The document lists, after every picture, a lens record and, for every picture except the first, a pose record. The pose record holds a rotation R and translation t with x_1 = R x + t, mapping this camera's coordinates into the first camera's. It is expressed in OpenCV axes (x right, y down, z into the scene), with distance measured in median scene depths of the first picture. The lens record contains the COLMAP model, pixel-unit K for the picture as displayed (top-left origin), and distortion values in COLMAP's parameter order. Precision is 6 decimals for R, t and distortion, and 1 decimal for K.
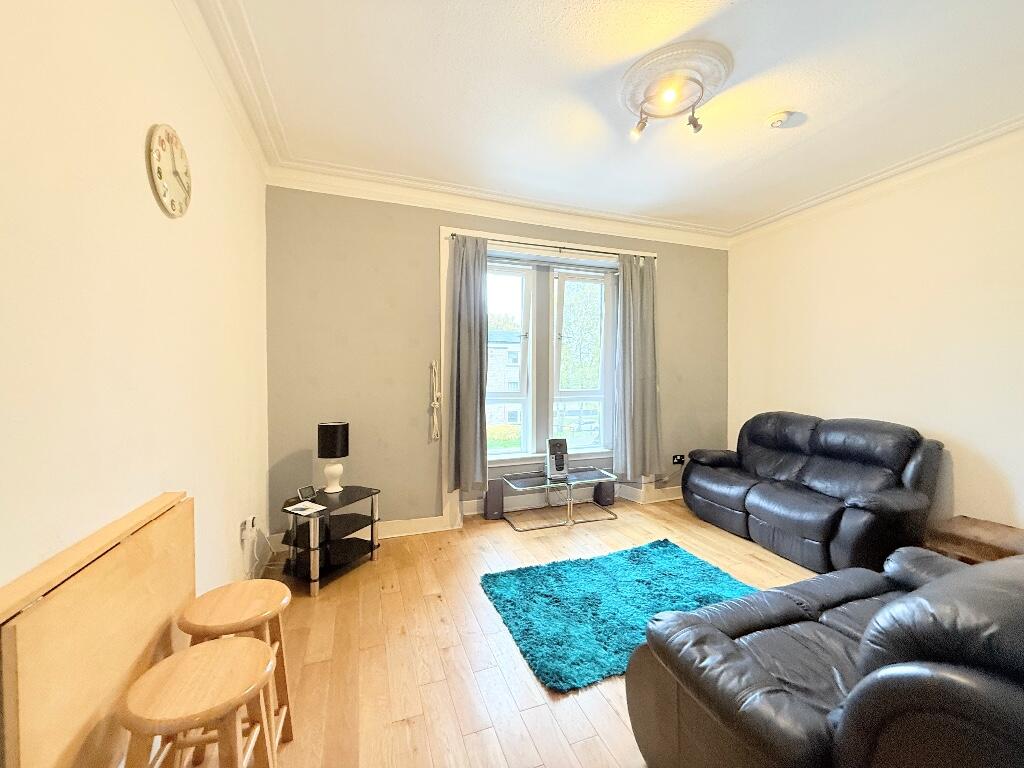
lens RADIAL K [[416.9, 0, 512.0], [0, 416.9, 384.0], [0, 0, 1]] dist [-0.000432, -0.000036]
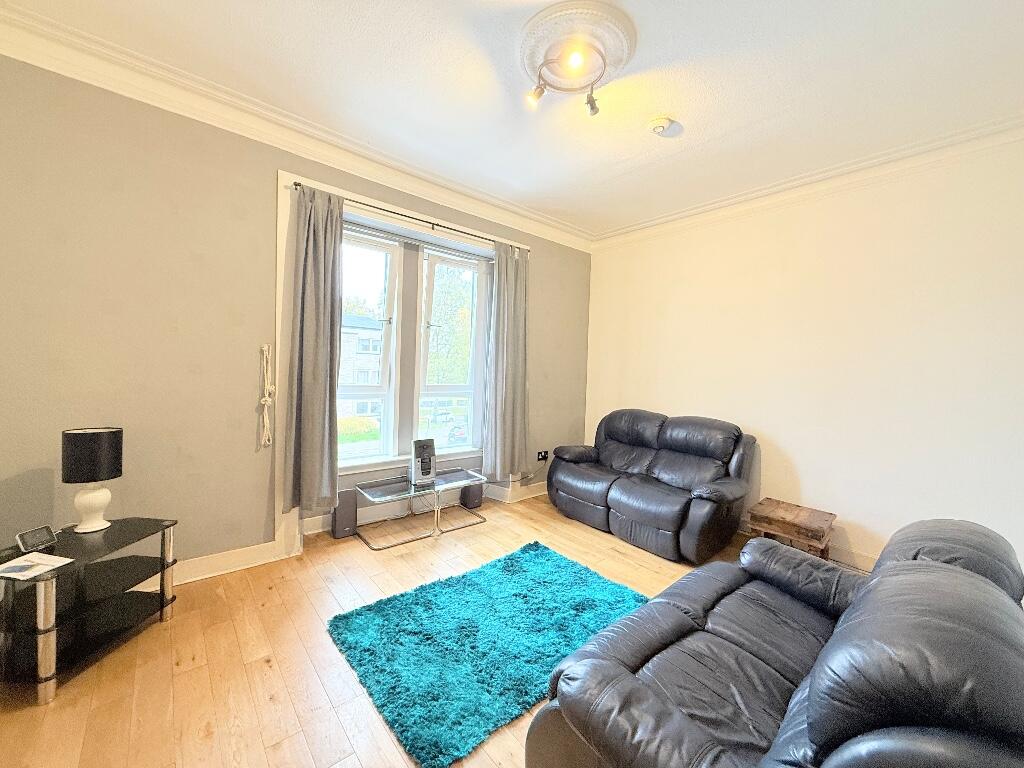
lens RADIAL K [[406.1, 0, 512.0], [0, 406.1, 384.0], [0, 0, 1]] dist [-0.000182, -0.000350]
pose [[0.935857, 0.019797, 0.351824, -0.026334], [-0.028557, 0.999397, 0.019728, -0.012511], [-0.351222, -0.028509, 0.935858, 0.149441]]
